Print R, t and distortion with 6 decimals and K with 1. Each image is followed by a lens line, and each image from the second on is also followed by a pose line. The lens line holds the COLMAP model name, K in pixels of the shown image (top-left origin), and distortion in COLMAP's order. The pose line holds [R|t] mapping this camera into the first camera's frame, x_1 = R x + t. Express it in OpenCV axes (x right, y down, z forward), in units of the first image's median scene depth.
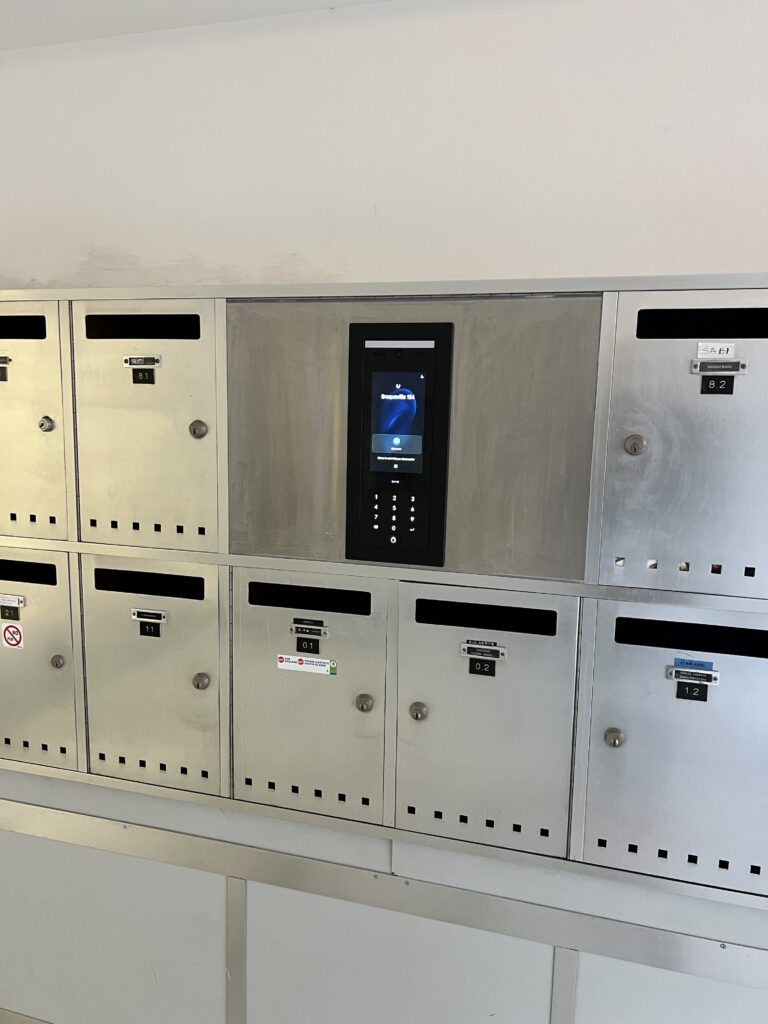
lens RADIAL K [[764.4, 0, 380.4], [0, 764.4, 508.6], [0, 0, 1]] dist [0.058084, -0.054165]
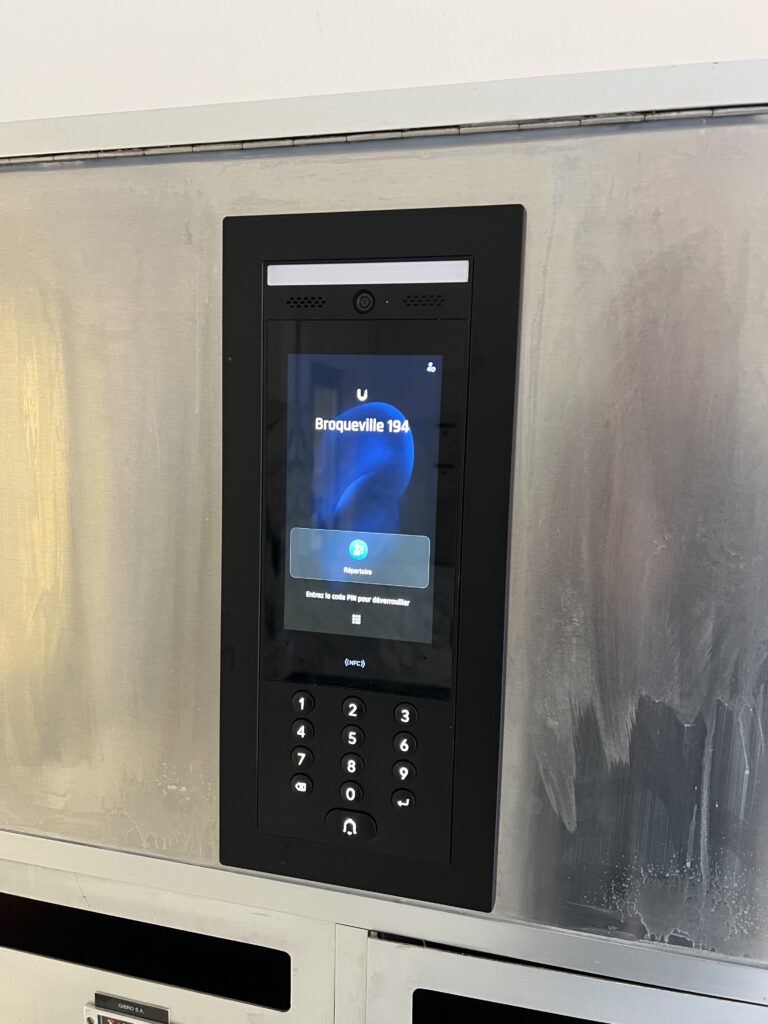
lens RADIAL K [[764.4, 0, 380.4], [0, 764.4, 508.6], [0, 0, 1]] dist [0.058084, -0.054165]
pose [[0.999488, -0.001256, 0.031979, 0.020128], [0.001879, 0.999809, -0.019456, -0.100281], [-0.031948, 0.019506, 0.999299, 0.644465]]
